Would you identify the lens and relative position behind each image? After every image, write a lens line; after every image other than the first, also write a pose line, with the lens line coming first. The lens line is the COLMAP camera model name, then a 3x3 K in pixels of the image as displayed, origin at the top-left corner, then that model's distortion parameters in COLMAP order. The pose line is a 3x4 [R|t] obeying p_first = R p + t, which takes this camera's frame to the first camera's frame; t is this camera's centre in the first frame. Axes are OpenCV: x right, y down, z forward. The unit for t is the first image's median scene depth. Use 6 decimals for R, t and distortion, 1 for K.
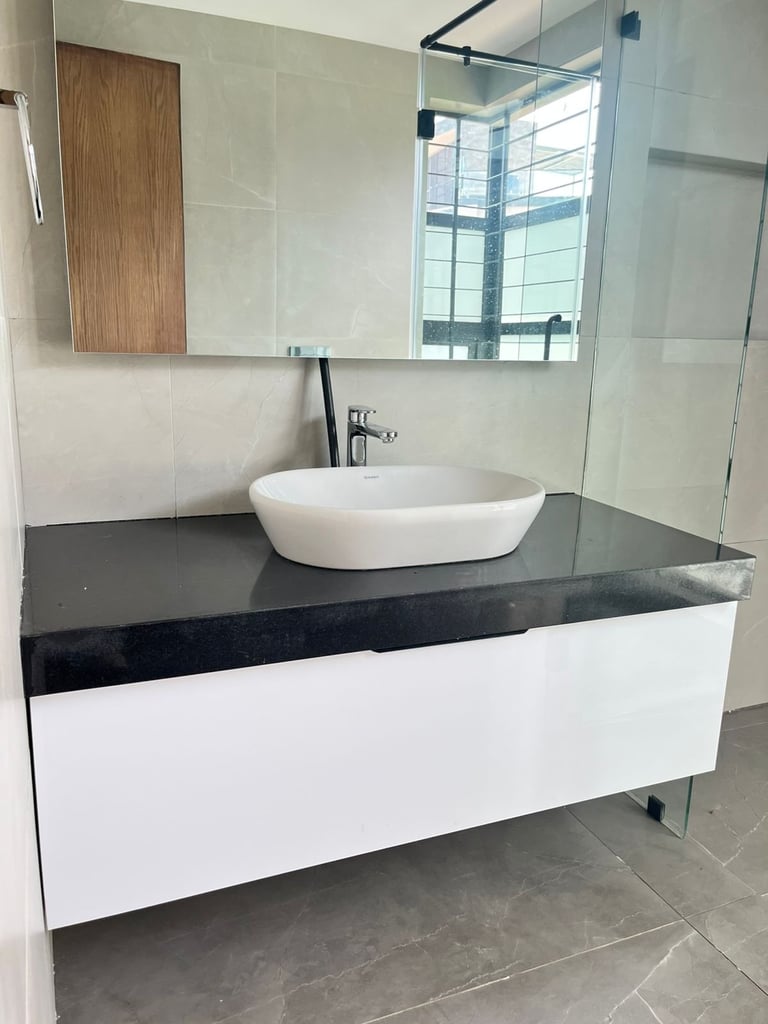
lens RADIAL K [[783.0, 0, 380.3], [0, 783.0, 523.0], [0, 0, 1]] dist [0.077863, -0.112208]
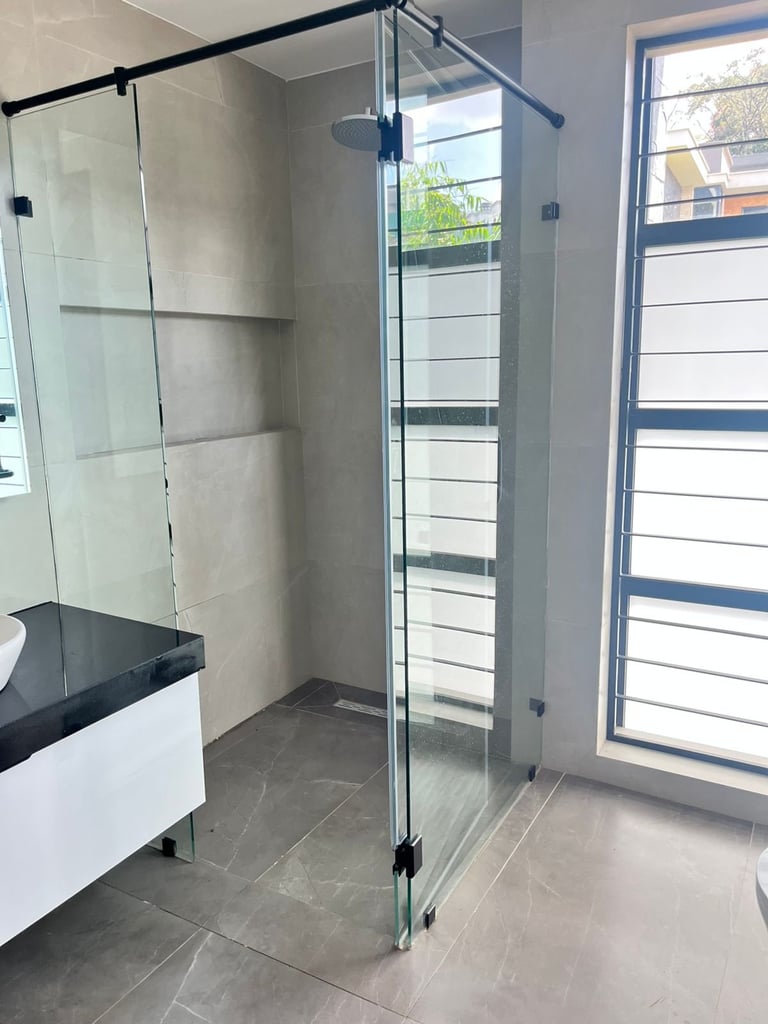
lens RADIAL K [[783.0, 0, 380.3], [0, 783.0, 523.0], [0, 0, 1]] dist [0.077863, -0.112208]
pose [[0.792706, -0.163582, 0.587246, -0.033715], [0.179533, 0.983246, 0.031544, -0.126247], [-0.582568, 0.080425, 0.808793, -0.247032]]
